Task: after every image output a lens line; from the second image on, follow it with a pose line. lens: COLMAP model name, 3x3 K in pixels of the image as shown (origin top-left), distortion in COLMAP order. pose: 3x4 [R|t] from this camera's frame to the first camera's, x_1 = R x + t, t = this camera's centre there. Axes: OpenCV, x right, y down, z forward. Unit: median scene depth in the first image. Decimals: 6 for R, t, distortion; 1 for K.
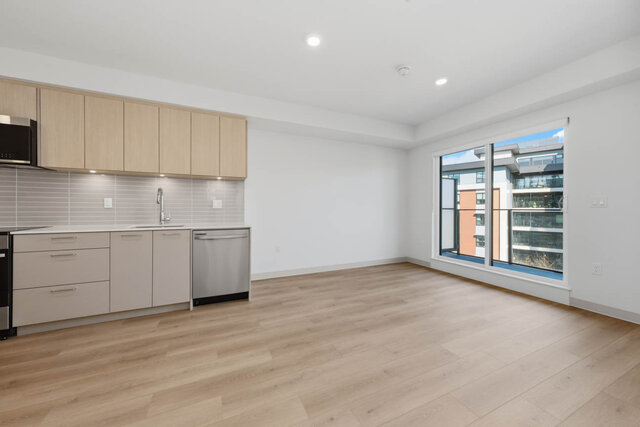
lens RADIAL K [[232.6, 0, 318.2], [0, 232.6, 209.1], [0, 0, 1]] dist [0.004669, 0.000294]
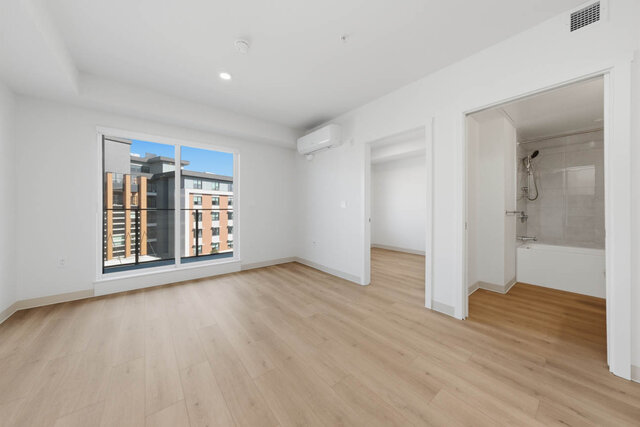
lens RADIAL K [[215.7, 0, 312.7], [0, 215.7, 210.0], [0, 0, 1]] dist [0.000885, 0.000100]
pose [[-0.235602, -0.006180, 0.971830, -0.422655], [-0.002058, 0.999981, 0.005860, -0.001344], [-0.971847, -0.000619, -0.235610, 0.853195]]
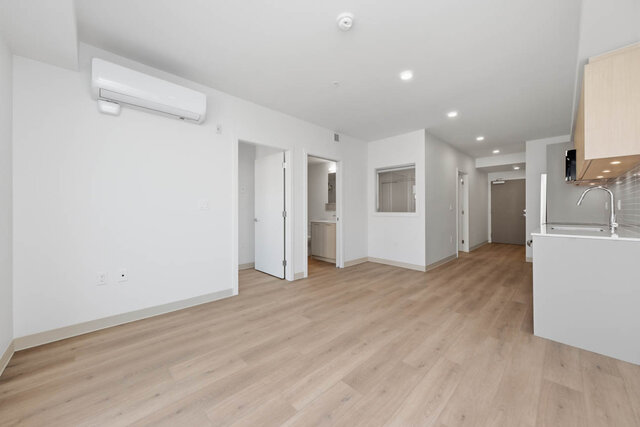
lens RADIAL K [[229.8, 0, 319.9], [0, 229.8, 211.7], [0, 0, 1]] dist [0.001796, 0.000248]
pose [[-0.943928, -0.001019, -0.330150, 0.616001], [-0.002102, 0.999994, 0.002923, -0.001167], [0.330145, 0.003453, -0.943924, 1.501508]]
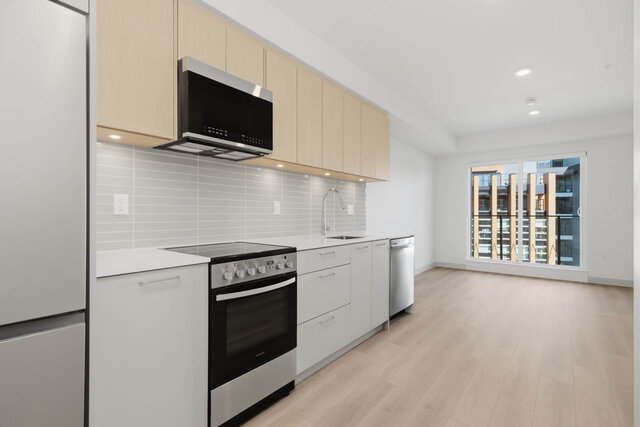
lens RADIAL K [[303.6, 0, 320.0], [0, 303.6, 213.5], [0, 0, 1]] dist [0.002909, 0.000507]
pose [[0.890983, 0.001223, 0.454035, -1.212799], [0.000823, 0.999990, -0.004309, -0.004566], [-0.454036, 0.004213, 0.890973, 0.078277]]
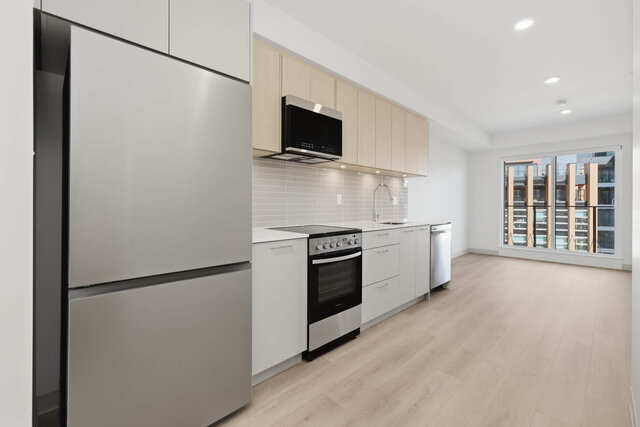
lens RADIAL K [[280.6, 0, 319.3], [0, 280.6, 204.8], [0, 0, 1]] dist [0.000688, 0.000131]
pose [[0.940490, 0.001162, 0.339819, -1.359776], [-0.001100, 0.999999, -0.000376, -0.004455], [-0.339819, -0.000020, 0.940491, -0.043212]]
